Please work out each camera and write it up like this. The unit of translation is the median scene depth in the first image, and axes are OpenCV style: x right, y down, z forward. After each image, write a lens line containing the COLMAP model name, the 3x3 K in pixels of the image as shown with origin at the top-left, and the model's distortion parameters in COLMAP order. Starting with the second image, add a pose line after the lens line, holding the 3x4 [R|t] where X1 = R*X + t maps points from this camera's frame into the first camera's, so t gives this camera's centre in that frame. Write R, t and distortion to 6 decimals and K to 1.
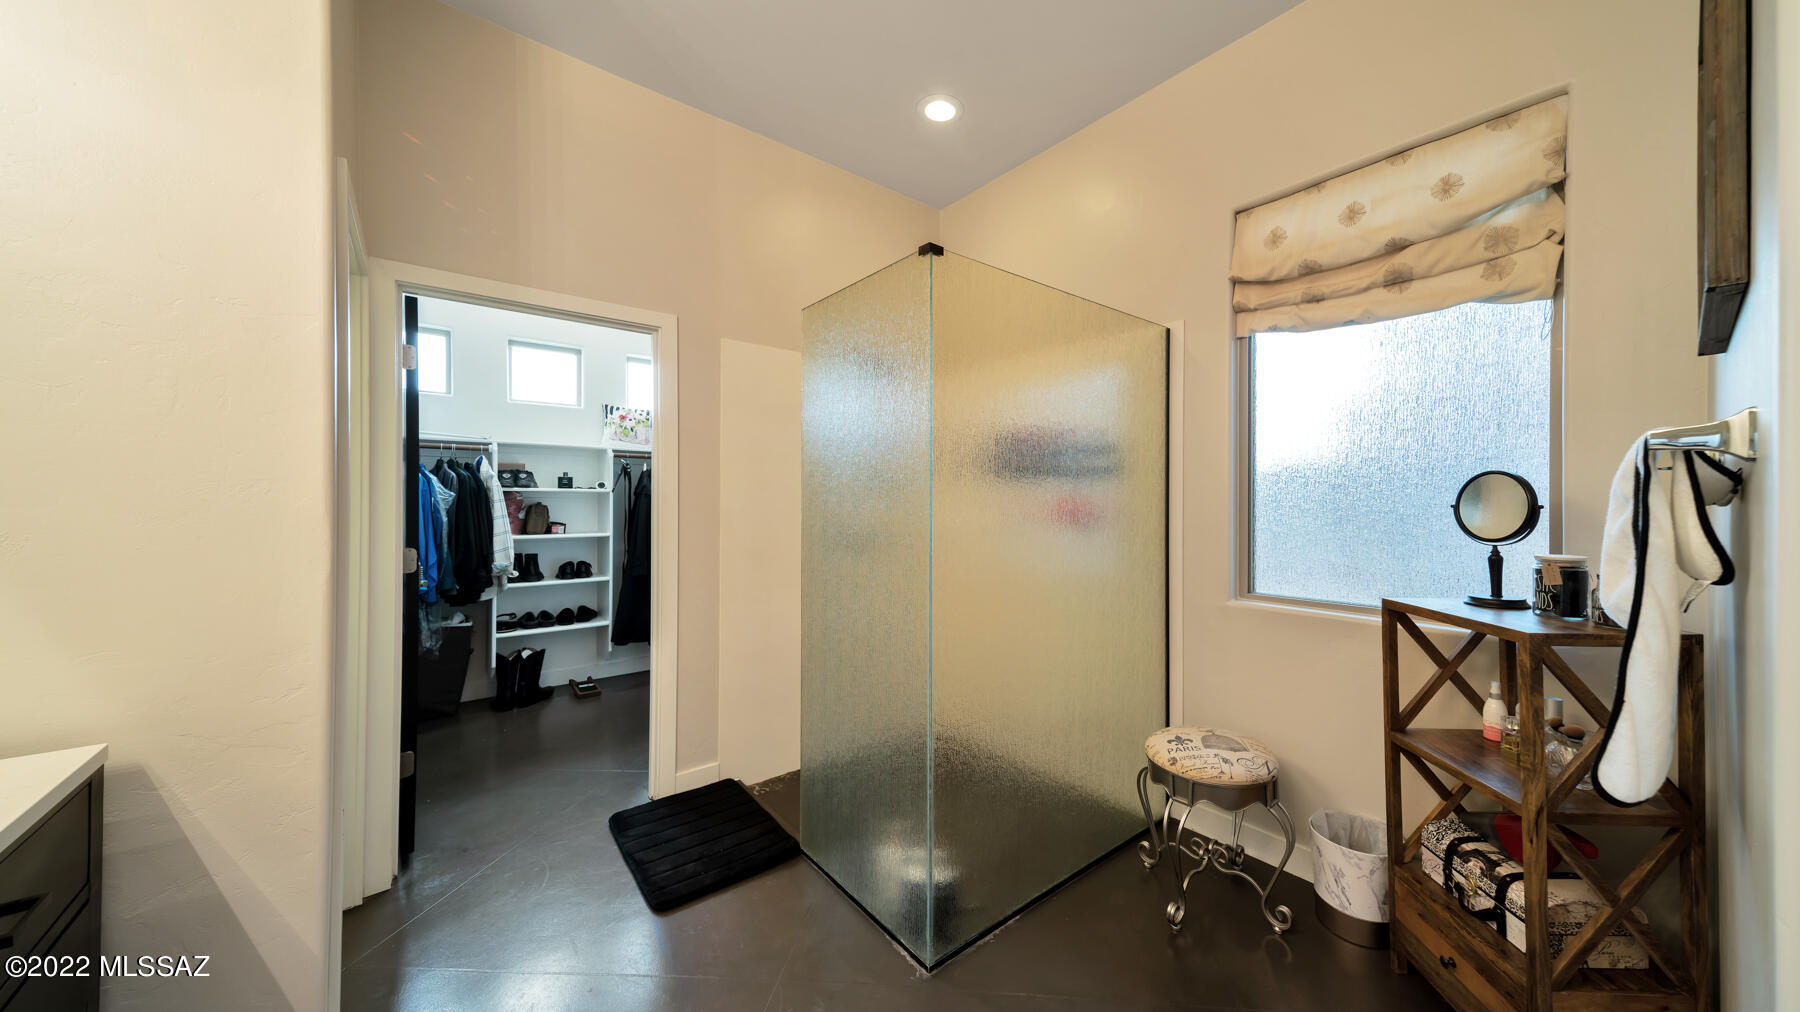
lens RADIAL K [[595.0, 0, 962.6], [0, 595.0, 497.2], [0, 0, 1]] dist [0.000533, -0.000033]
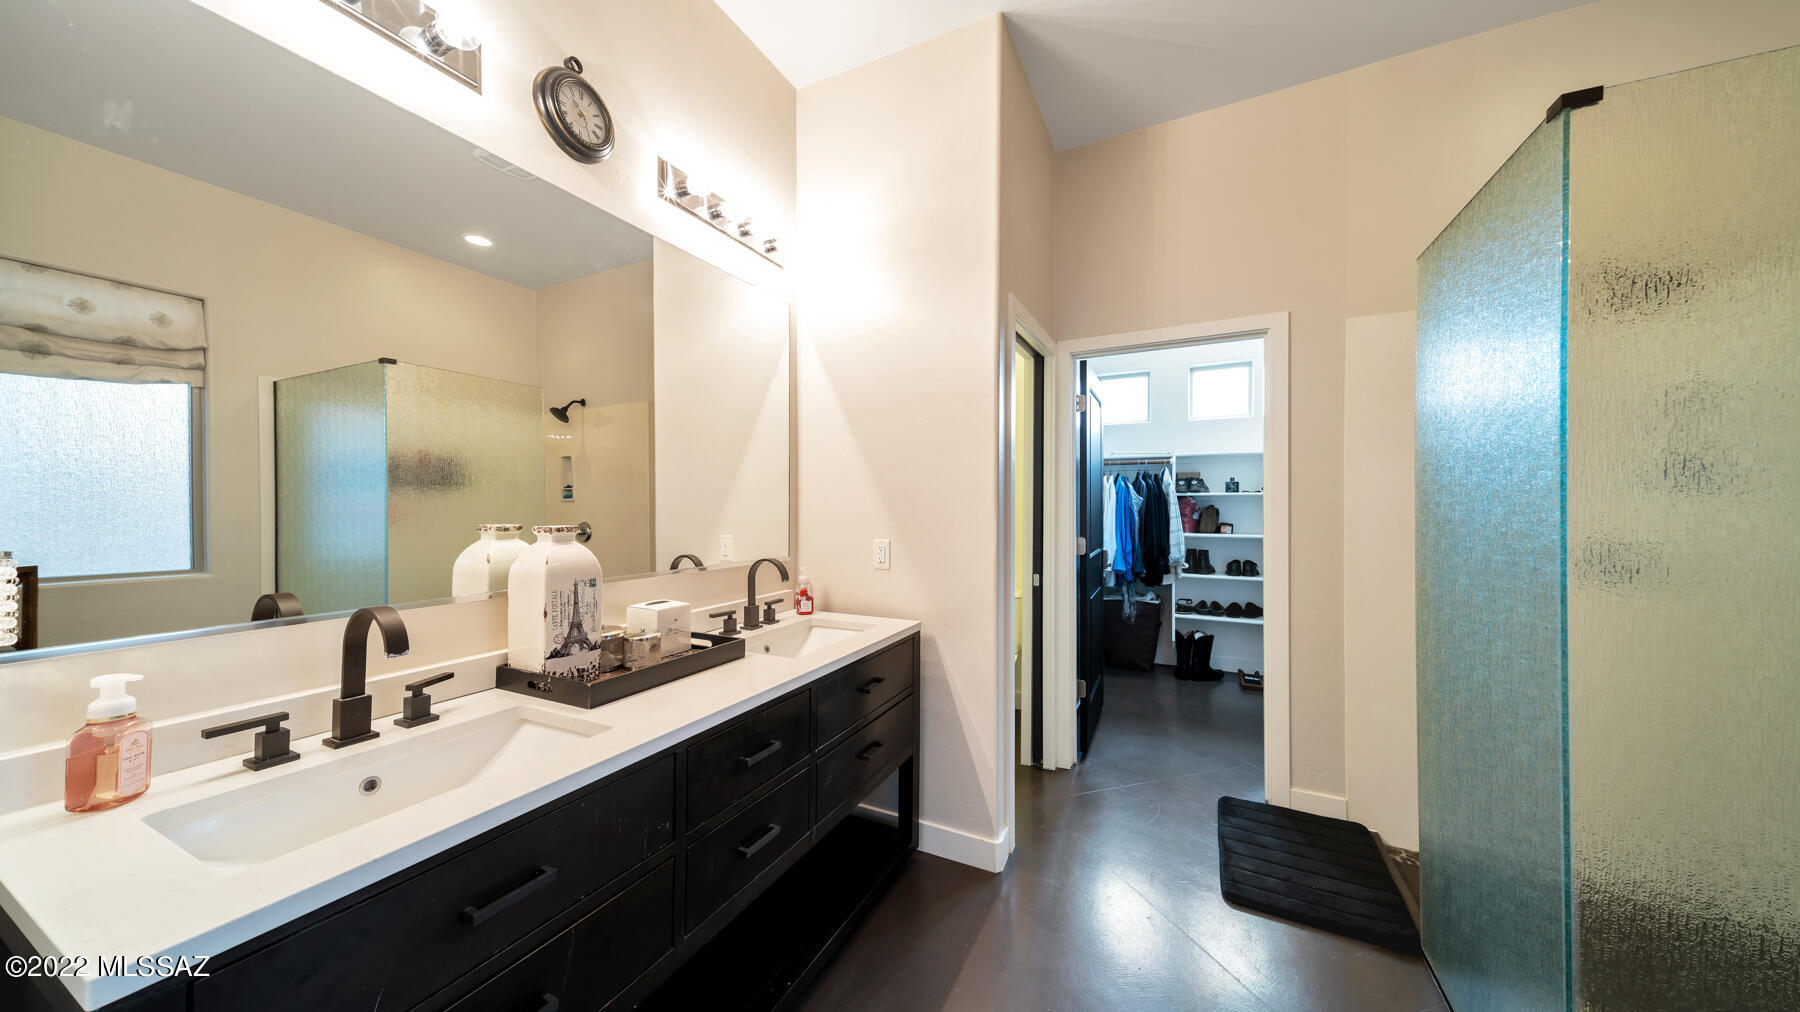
lens RADIAL K [[574.0, 0, 894.2], [0, 574.0, 500.7], [0, 0, 1]] dist [0.000096, -0.000033]
pose [[0.359556, -0.007504, -0.933093, 0.105820], [0.008923, 0.999950, -0.004603, -0.000255], [0.933081, -0.006671, 0.359605, 0.048953]]
